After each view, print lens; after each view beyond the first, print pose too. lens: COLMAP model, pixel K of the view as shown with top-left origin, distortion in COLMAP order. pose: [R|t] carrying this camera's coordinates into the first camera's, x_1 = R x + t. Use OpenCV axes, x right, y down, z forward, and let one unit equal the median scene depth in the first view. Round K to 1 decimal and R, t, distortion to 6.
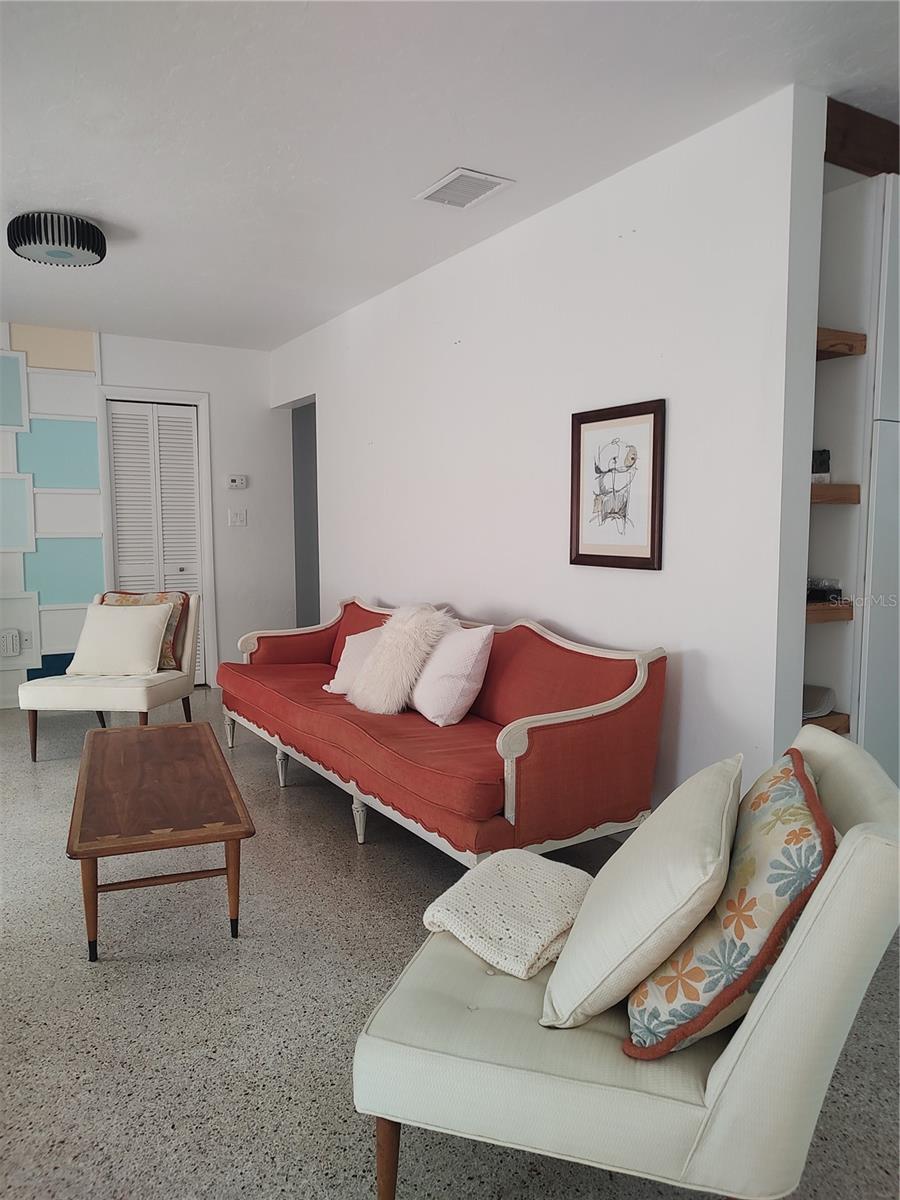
lens RADIAL K [[846.2, 0, 443.5], [0, 846.2, 602.6], [0, 0, 1]] dist [0.026672, -0.012816]
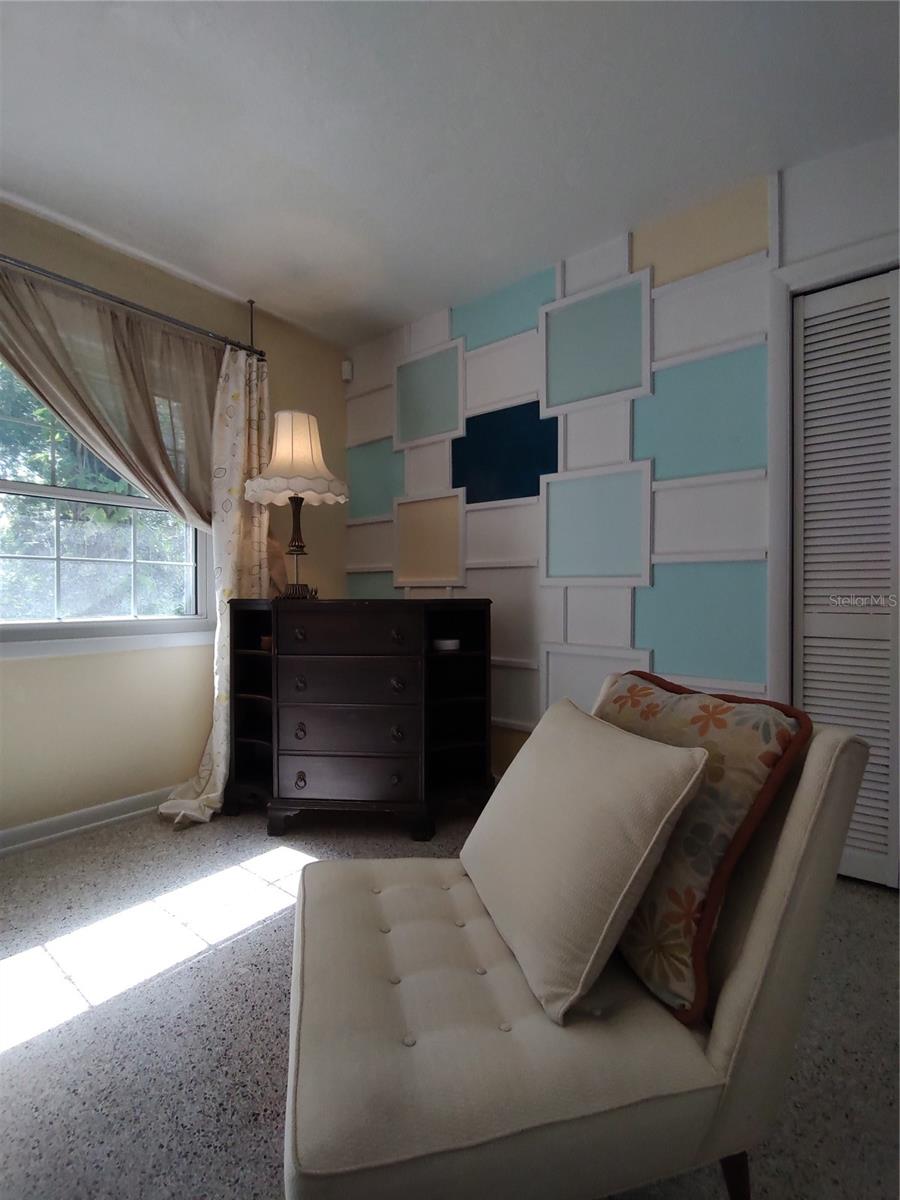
lens RADIAL K [[541.1, 0, 448.2], [0, 541.1, 598.5], [0, 0, 1]] dist [-0.005580, 0.000813]
pose [[0.345126, 0.016839, -0.938405, -0.164578], [-0.084073, 0.996374, -0.013041, -0.033256], [0.934783, 0.083396, 0.345291, 0.746724]]
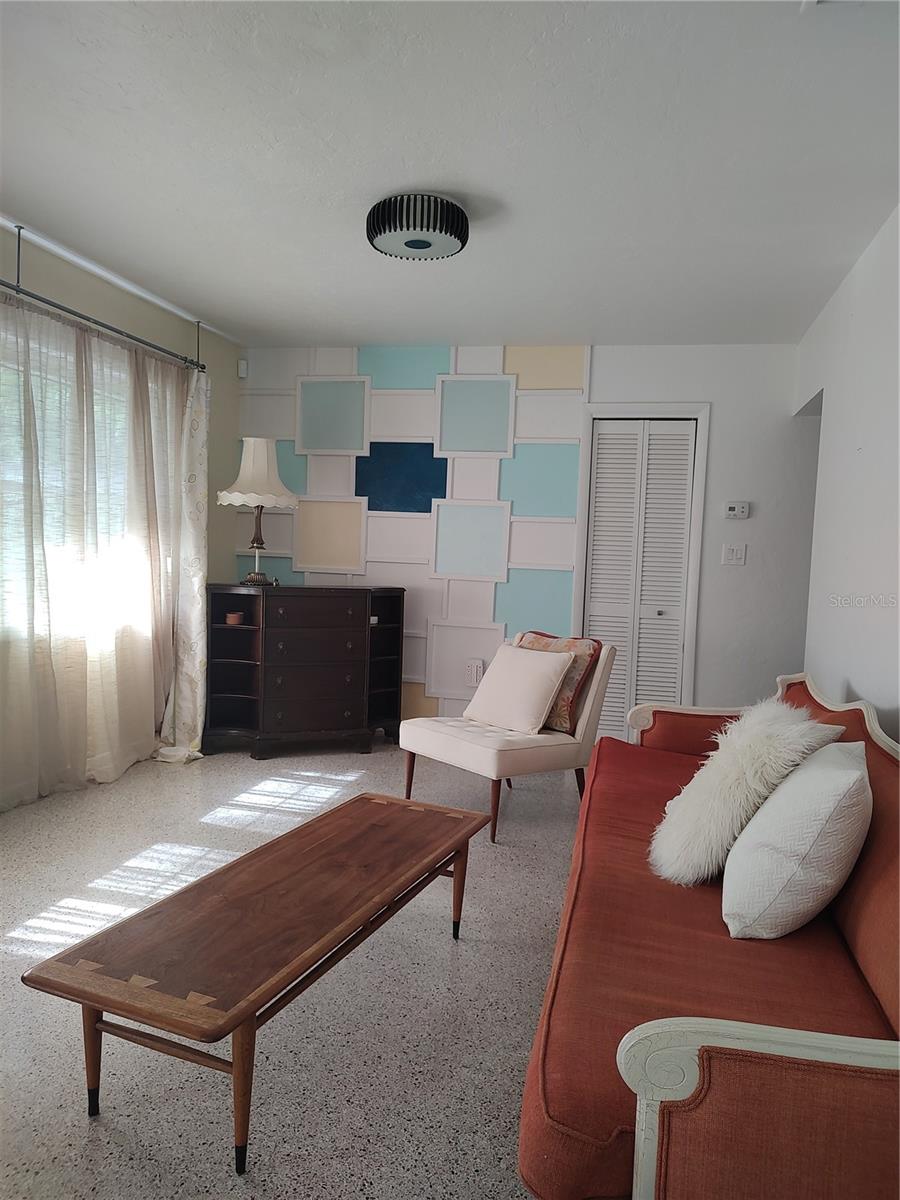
lens RADIAL K [[846.2, 0, 459.8], [0, 846.2, 616.4], [0, 0, 1]] dist [0.026672, -0.012816]
pose [[0.731547, 0.086981, -0.676220, 0.133970], [-0.104677, 0.994398, 0.014667, -0.030522], [0.673707, 0.060055, 0.736554, 0.271086]]
